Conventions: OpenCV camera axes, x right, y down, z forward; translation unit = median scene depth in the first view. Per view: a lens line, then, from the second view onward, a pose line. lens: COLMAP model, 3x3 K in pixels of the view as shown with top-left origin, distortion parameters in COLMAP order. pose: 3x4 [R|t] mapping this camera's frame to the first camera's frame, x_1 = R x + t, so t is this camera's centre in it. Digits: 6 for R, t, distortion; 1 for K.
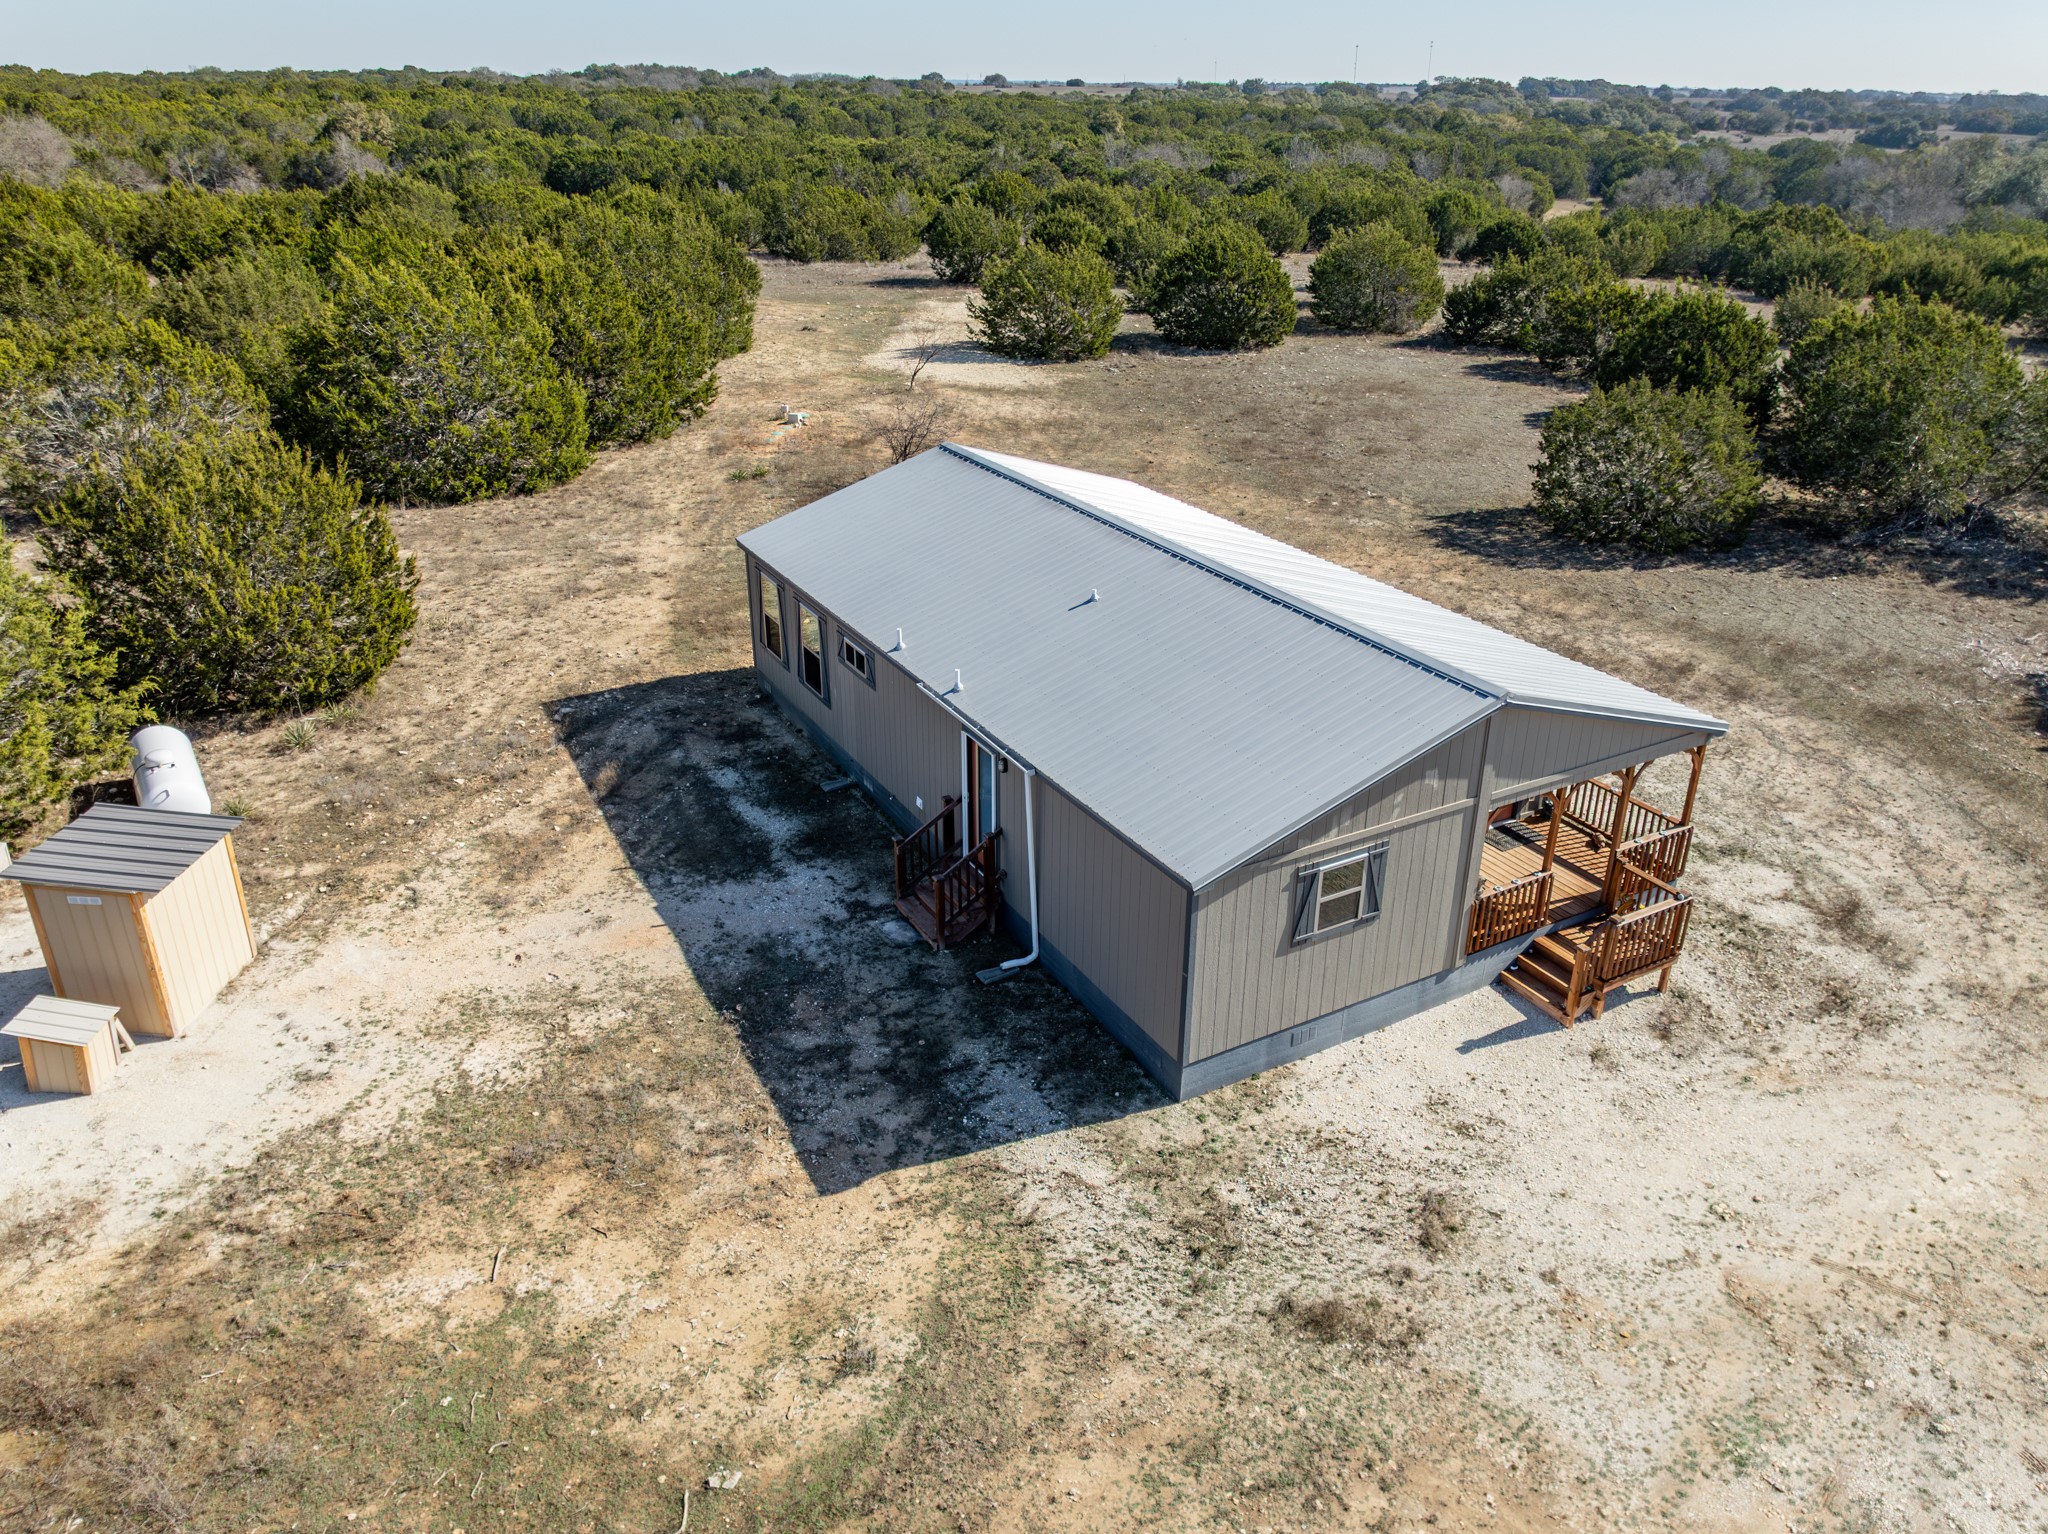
lens RADIAL K [[1466.9, 0, 1019.1], [0, 1466.9, 761.9], [0, 0, 1]] dist [-0.024443, 0.003407]
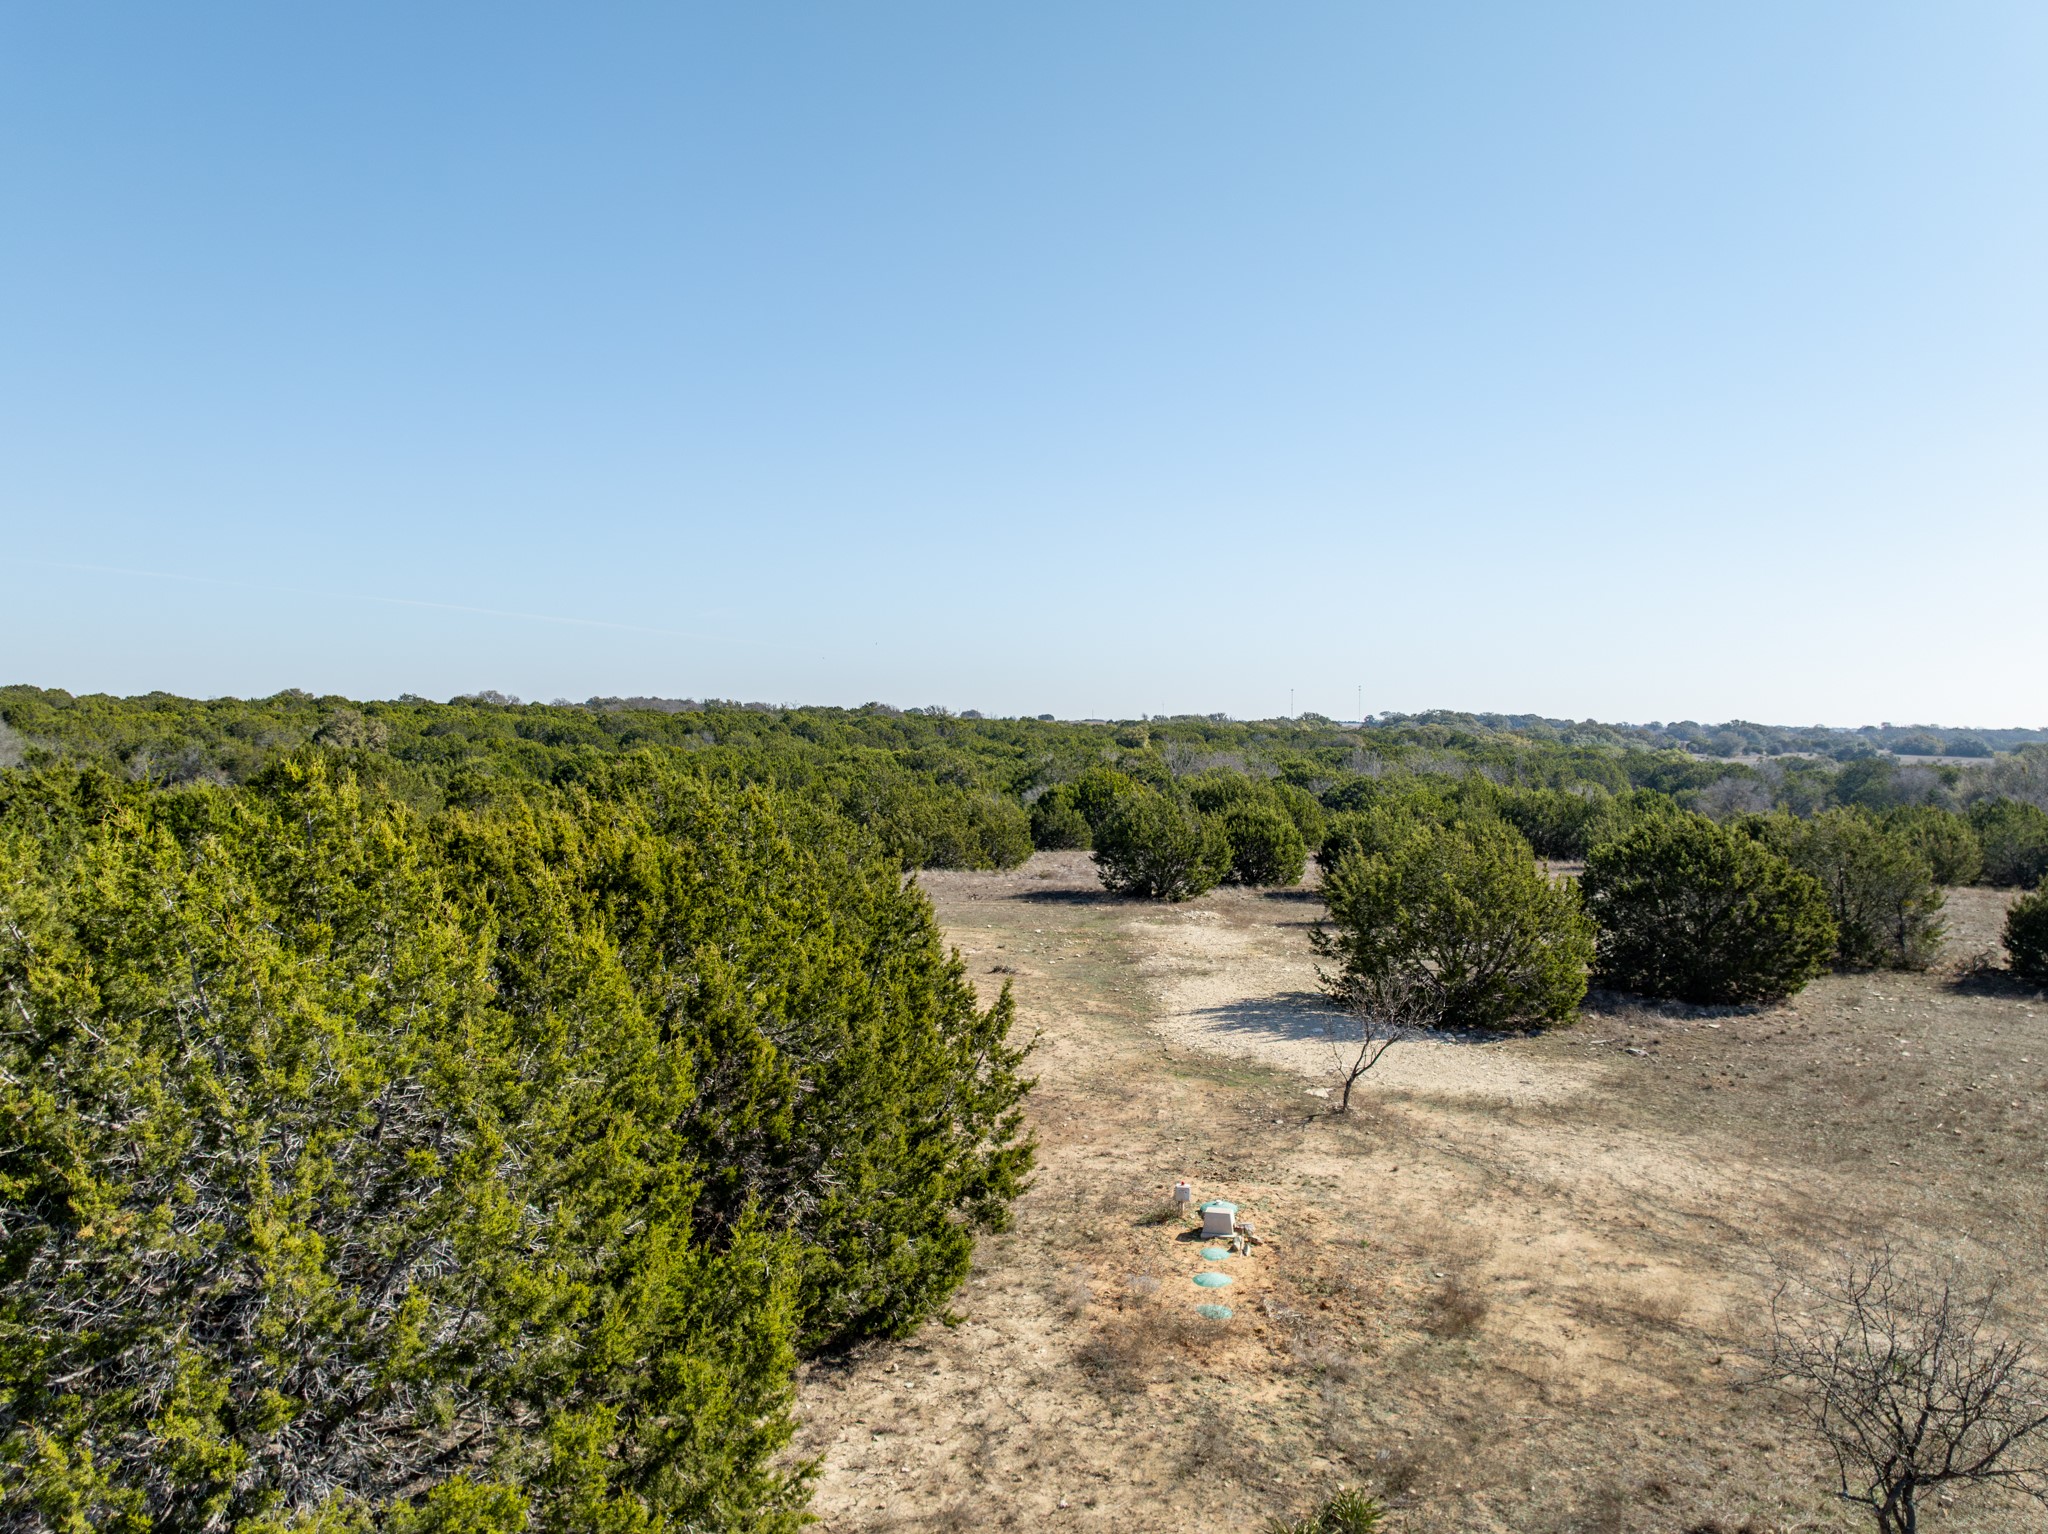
lens RADIAL K [[1466.9, 0, 1038.0], [0, 1466.9, 771.4], [0, 0, 1]] dist [-0.024443, 0.003407]
pose [[0.999271, 0.003285, 0.038046, -0.102321], [0.011837, 0.920577, -0.390382, -0.090849], [-0.036307, 0.390548, 0.919866, 0.276596]]
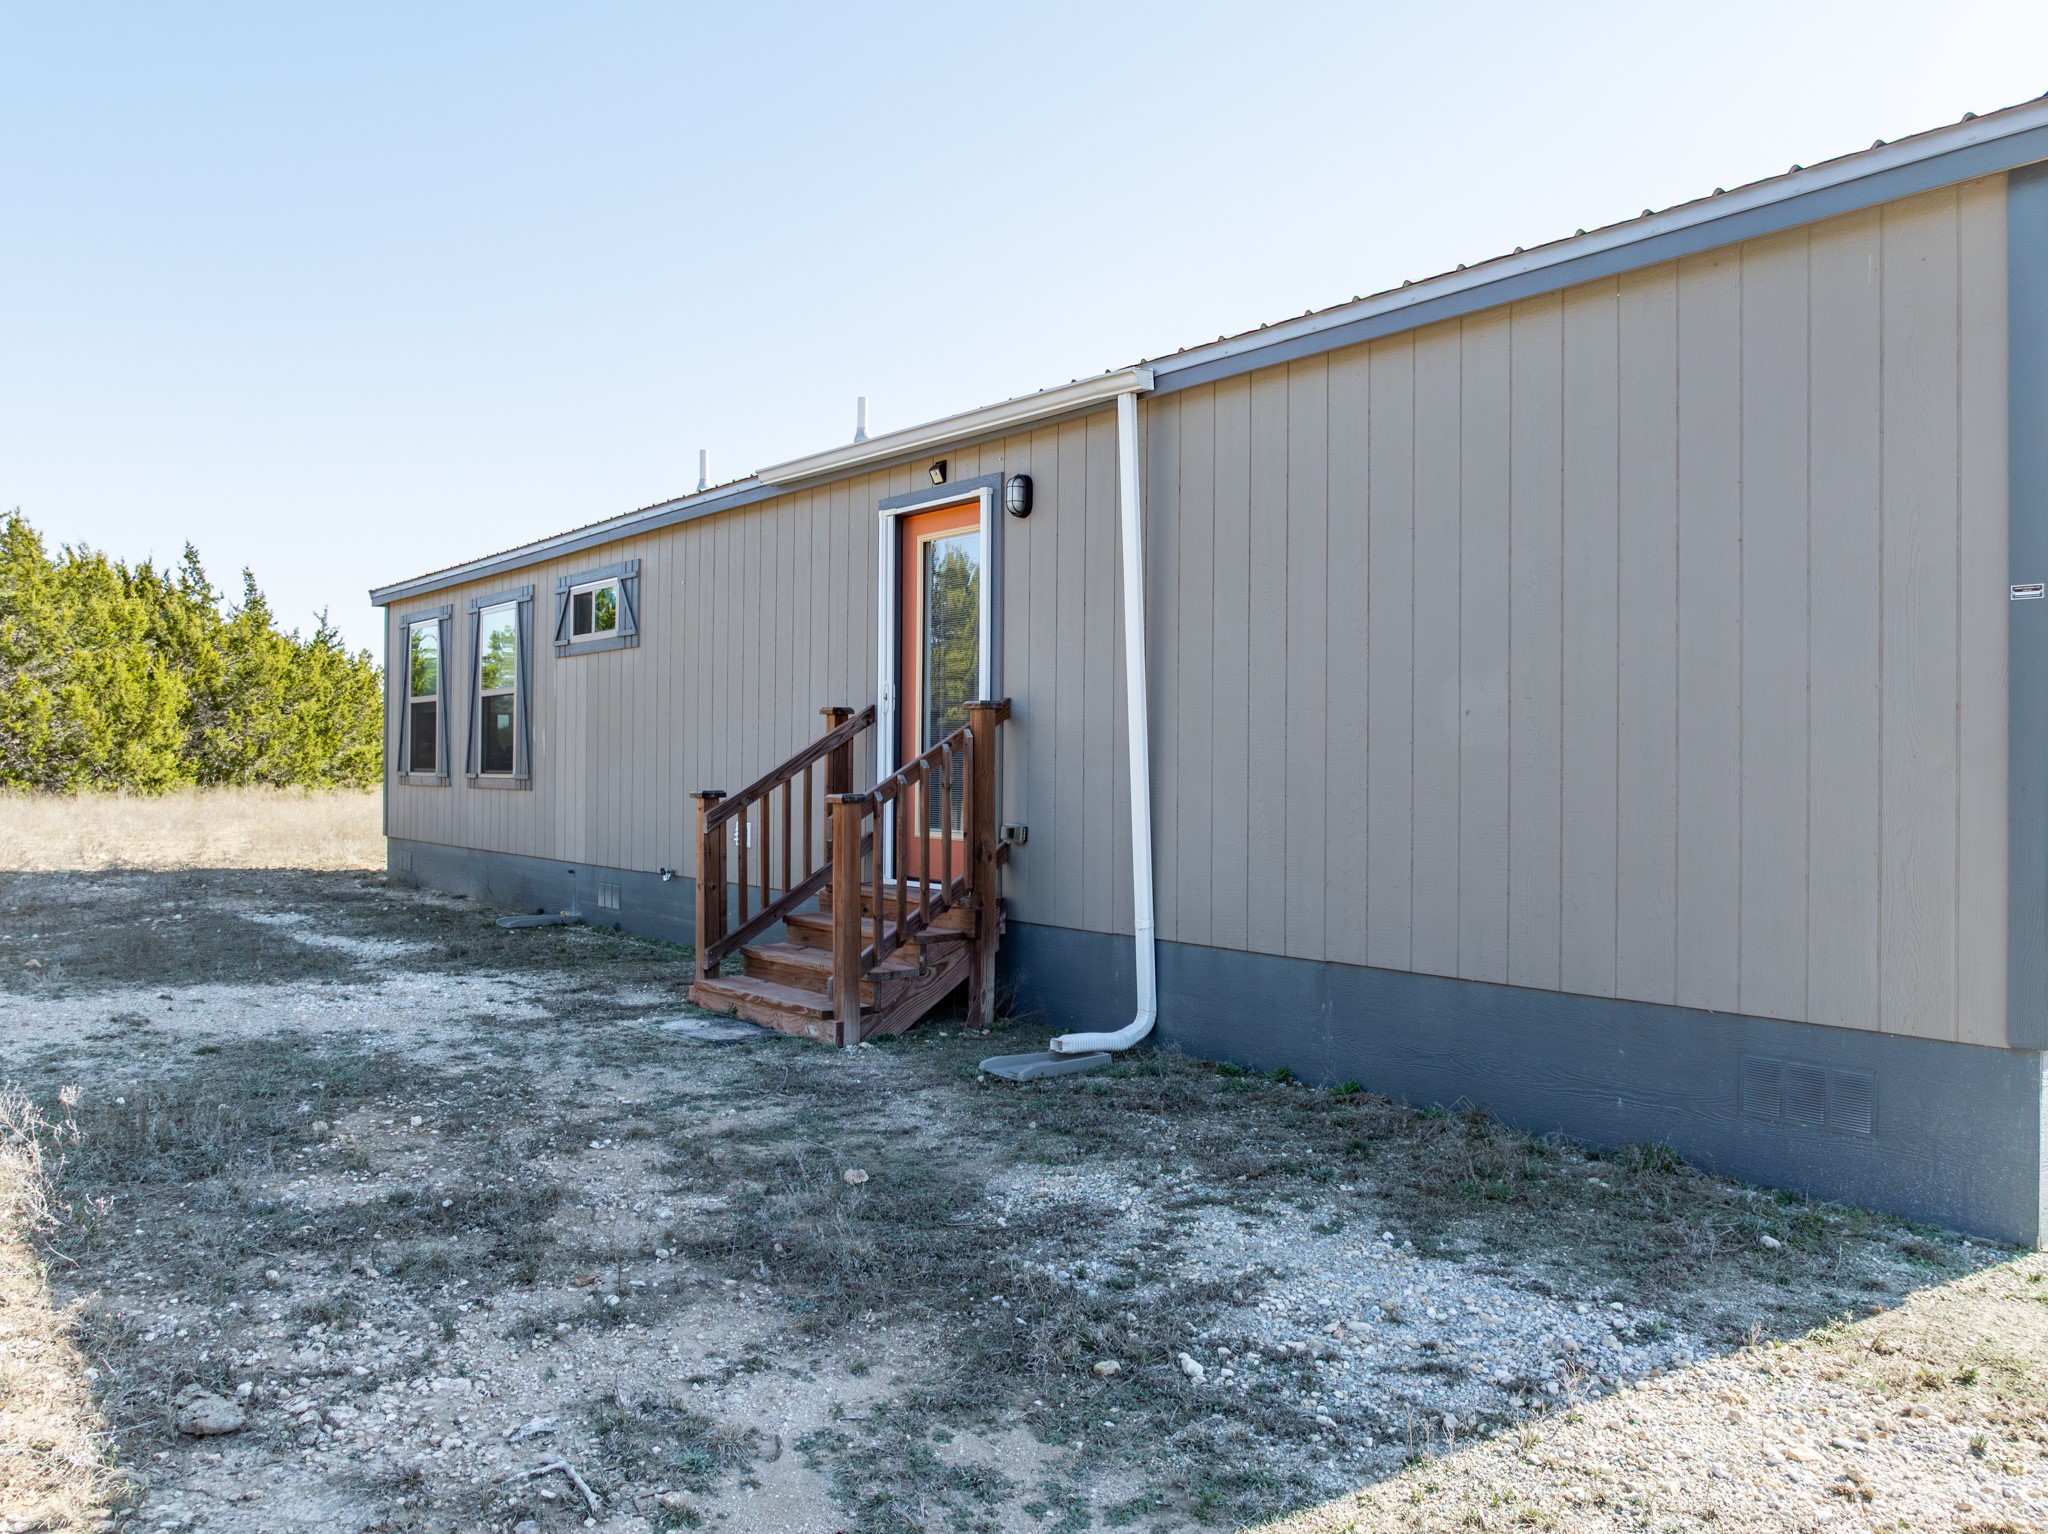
lens RADIAL K [[1466.9, 0, 1019.4], [0, 1466.9, 767.4], [0, 0, 1]] dist [-0.024443, 0.003407]
pose [[0.981801, 0.001096, 0.189910, -0.014719], [0.079576, 0.905591, -0.416621, 0.039907], [-0.172437, 0.424152, 0.889022, 0.128596]]
